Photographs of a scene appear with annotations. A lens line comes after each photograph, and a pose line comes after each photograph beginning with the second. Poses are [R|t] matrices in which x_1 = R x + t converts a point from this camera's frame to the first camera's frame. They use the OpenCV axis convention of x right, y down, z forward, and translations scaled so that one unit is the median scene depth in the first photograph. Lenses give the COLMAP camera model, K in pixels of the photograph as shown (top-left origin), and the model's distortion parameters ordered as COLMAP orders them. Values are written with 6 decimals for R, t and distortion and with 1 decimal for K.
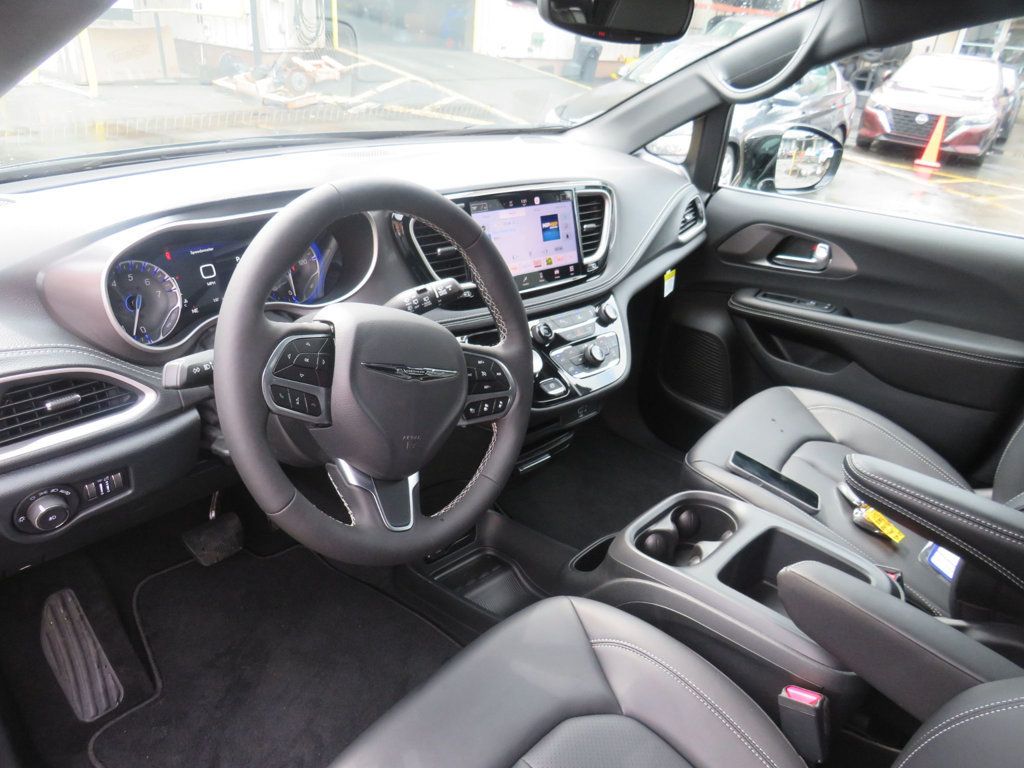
lens RADIAL K [[786.9, 0, 512.0], [0, 786.9, 384.0], [0, 0, 1]] dist [-0.008035, -0.000524]
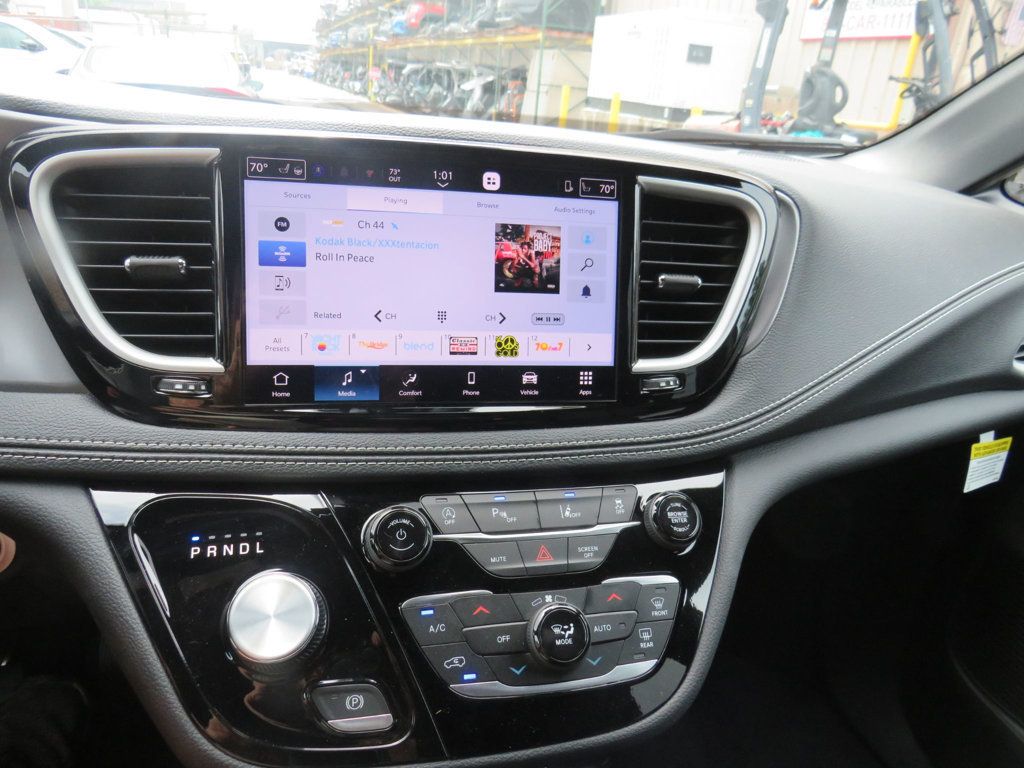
lens RADIAL K [[786.9, 0, 512.0], [0, 786.9, 384.0], [0, 0, 1]] dist [-0.008035, -0.000524]
pose [[0.872662, 0.177153, -0.455058, 0.219187], [-0.229581, 0.971304, -0.062139, -0.114123], [0.430991, 0.158699, 0.888291, 0.661363]]
